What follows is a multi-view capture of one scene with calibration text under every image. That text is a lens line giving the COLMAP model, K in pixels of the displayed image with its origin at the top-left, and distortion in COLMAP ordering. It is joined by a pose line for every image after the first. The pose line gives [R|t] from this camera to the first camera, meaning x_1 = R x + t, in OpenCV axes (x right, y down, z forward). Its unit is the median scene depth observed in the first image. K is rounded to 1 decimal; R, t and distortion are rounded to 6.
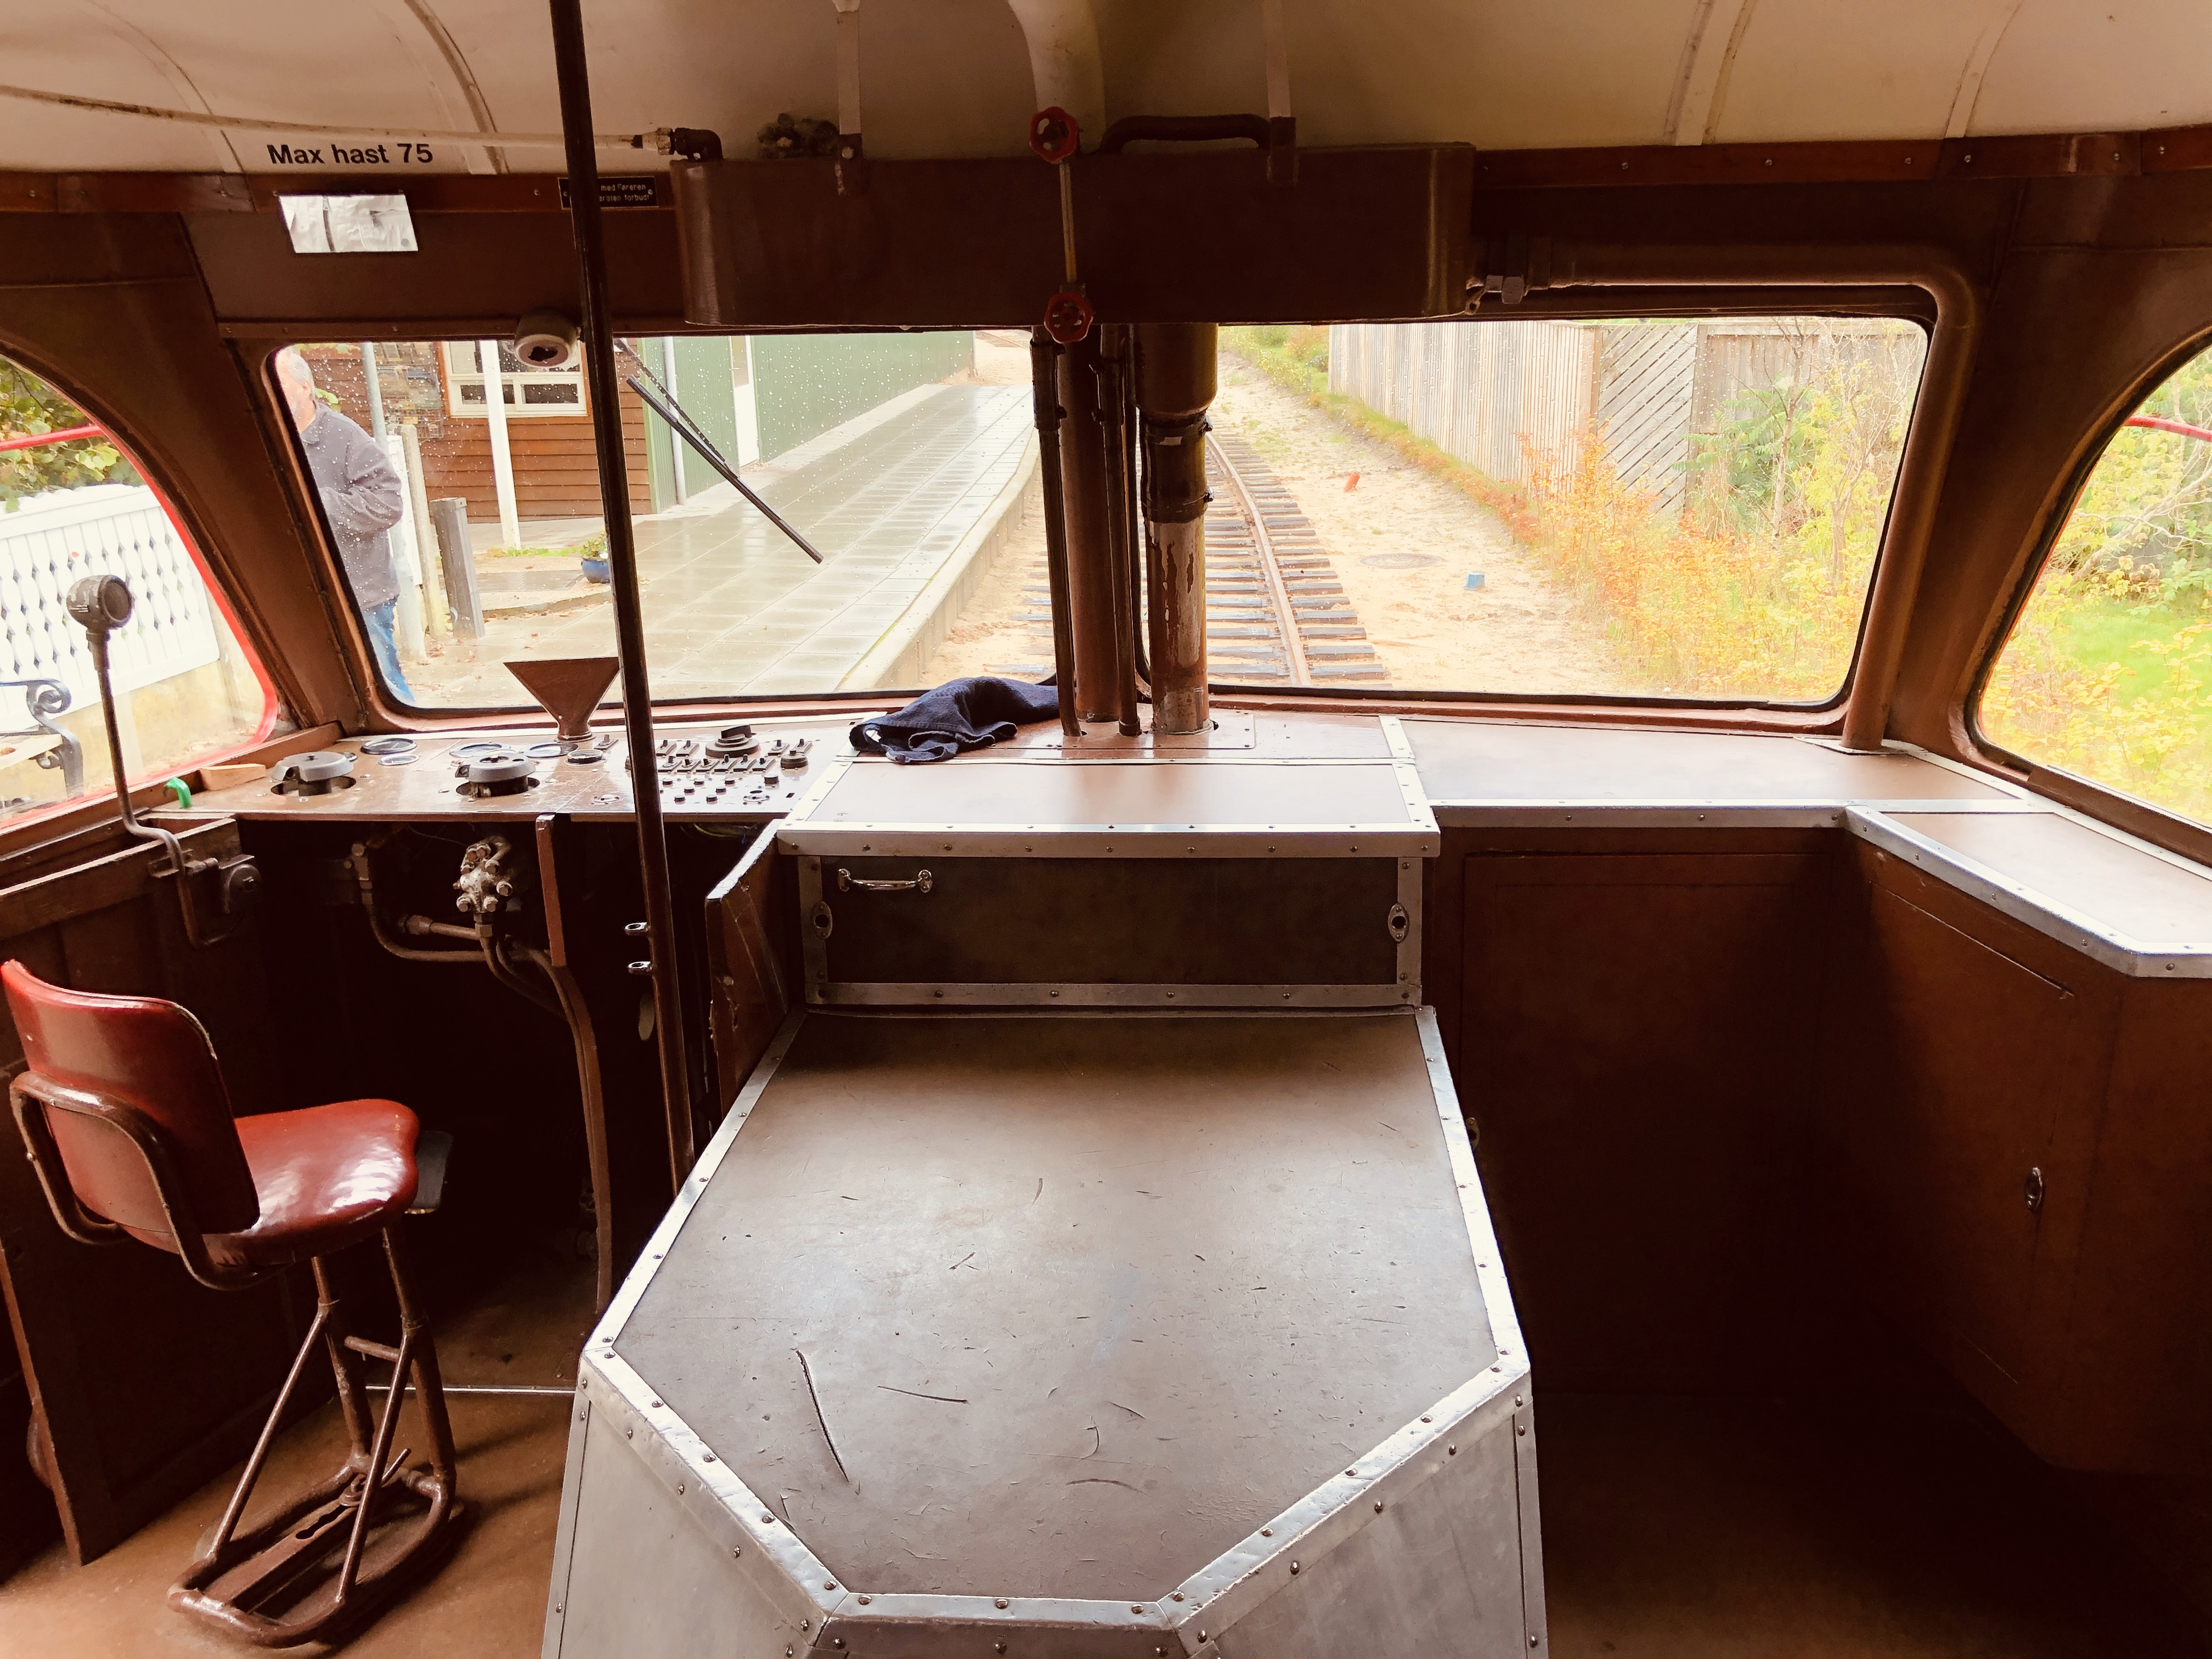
lens RADIAL K [[1815.0, 0, 1106.0], [0, 1815.0, 829.5], [0, 0, 1]] dist [0.031784, -0.010382]
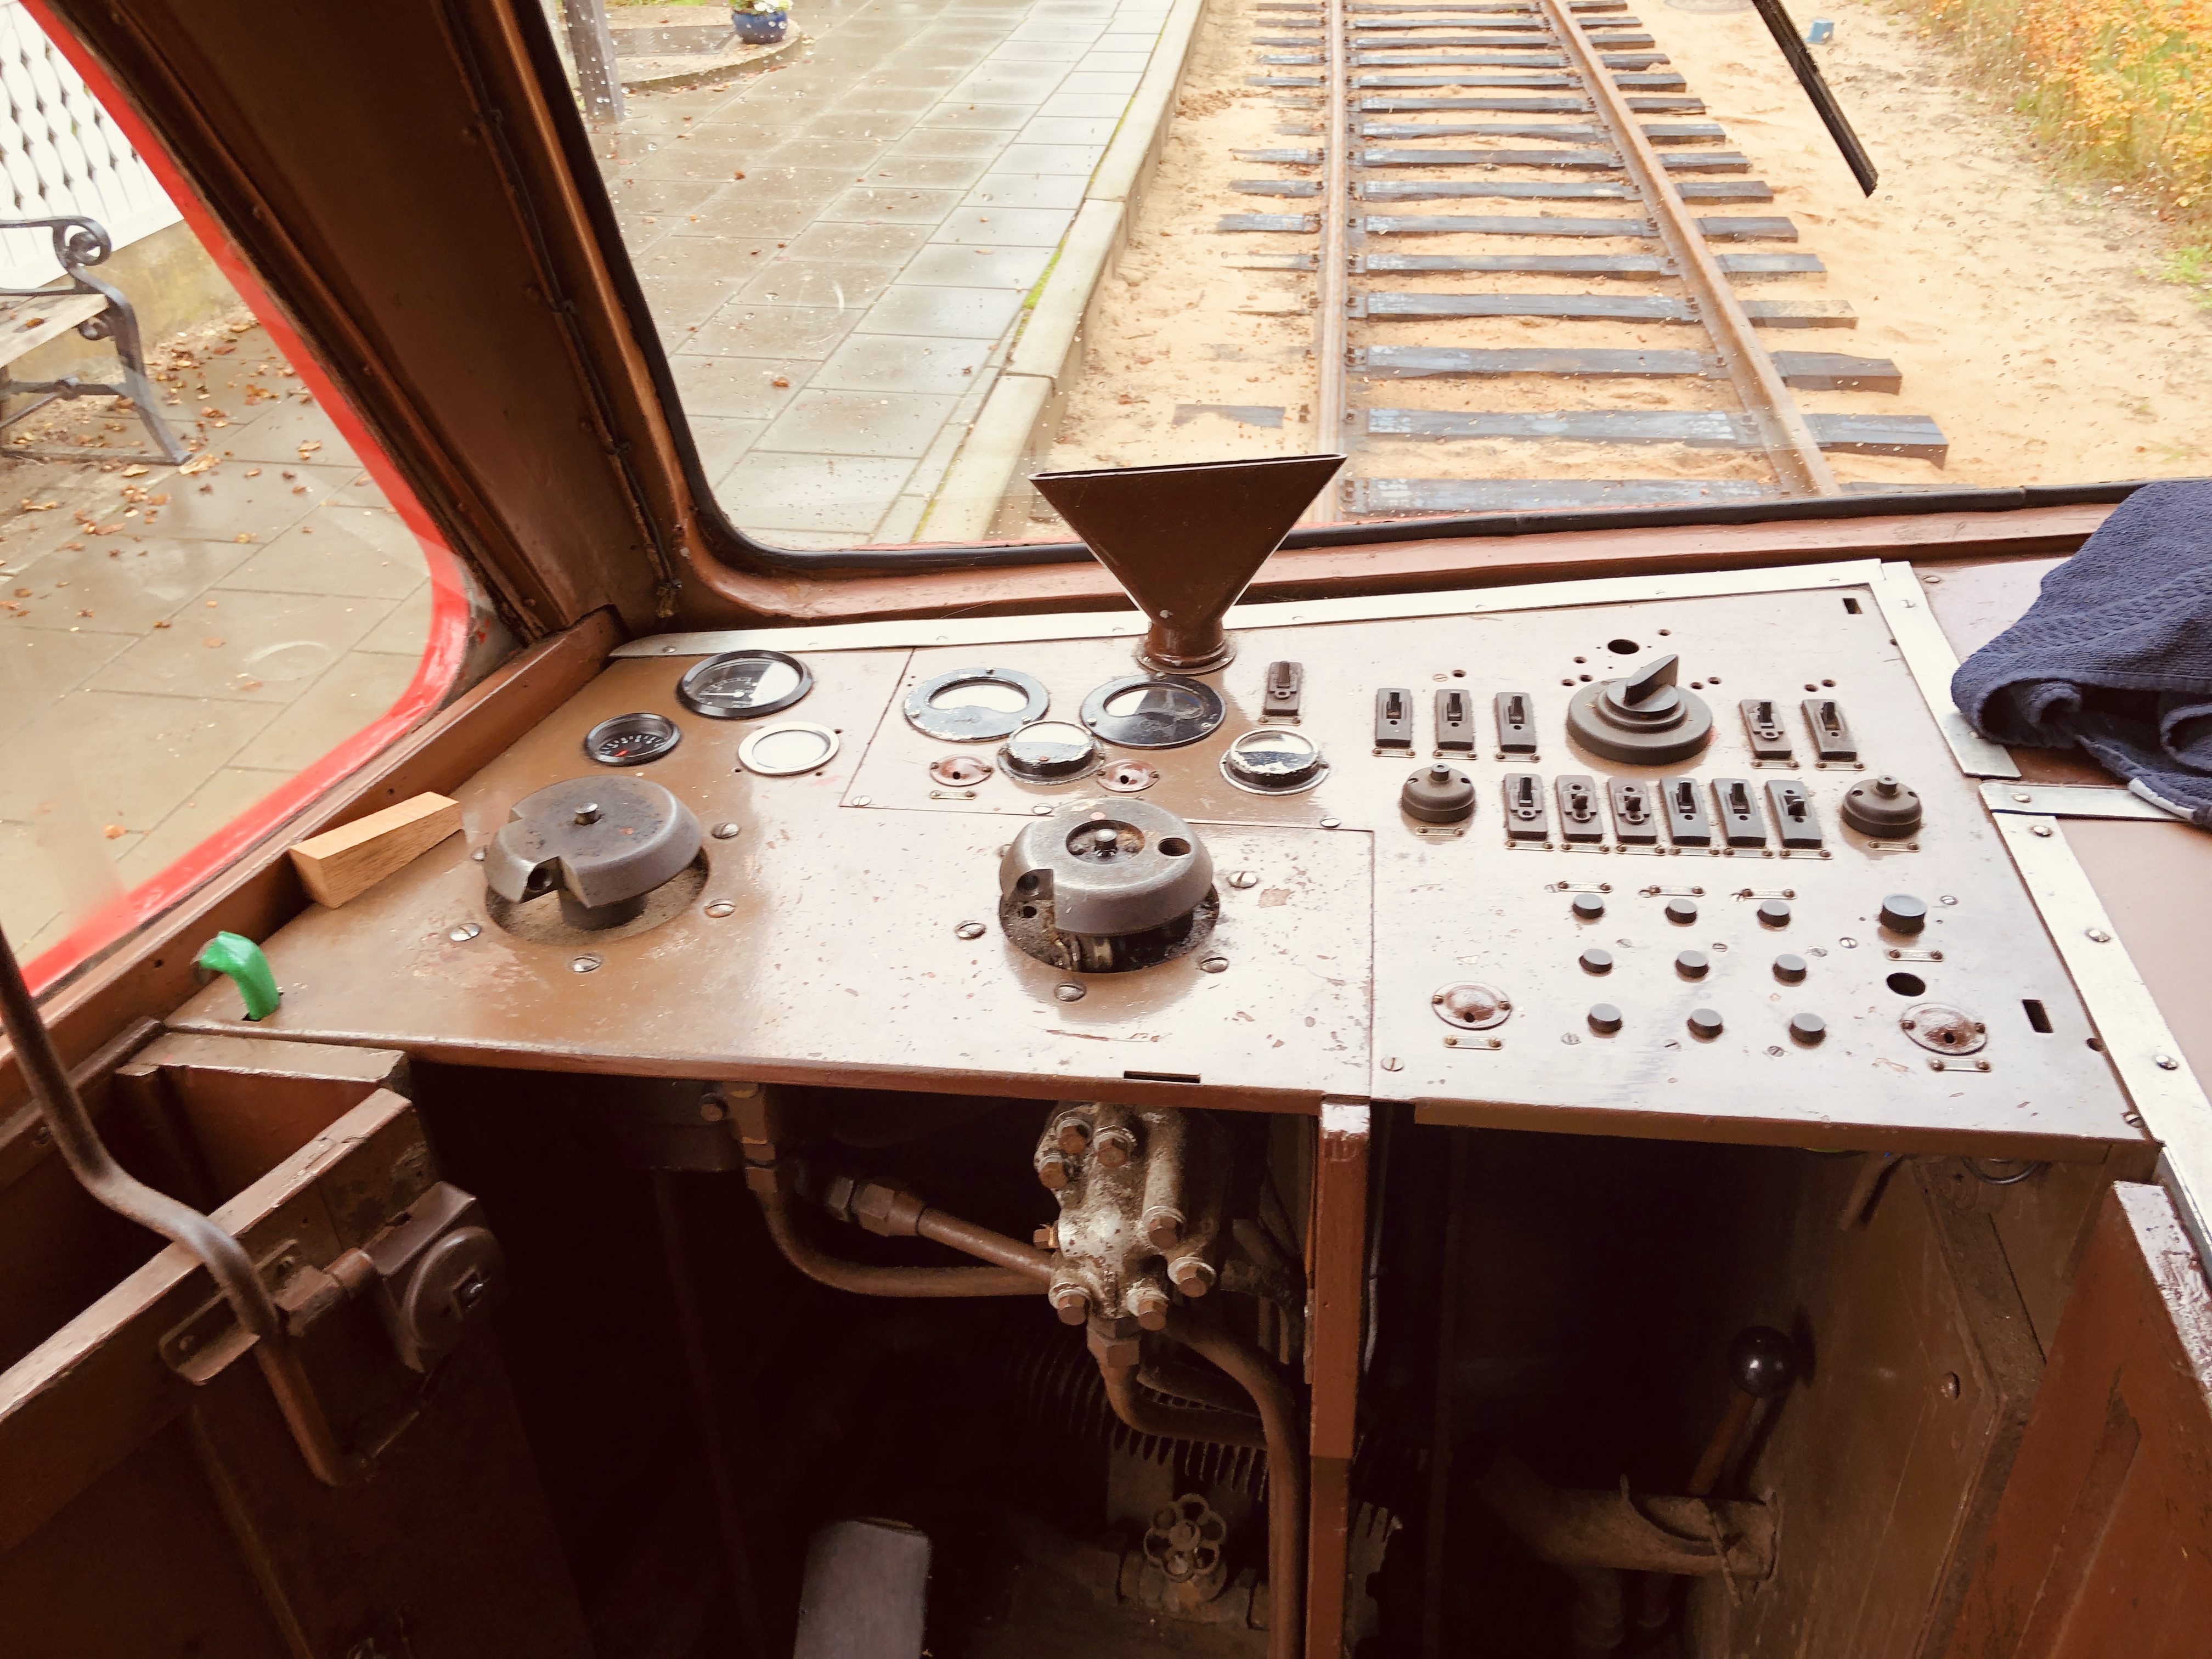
lens RADIAL K [[1829.6, 0, 1099.1], [0, 1829.6, 769.7], [0, 0, 1]] dist [0.005180, -0.013557]
pose [[0.998152, 0.021986, -0.056652, -0.300577], [-0.006797, 0.966796, 0.255459, -0.134210], [0.060387, -0.254601, 0.965159, 0.630619]]
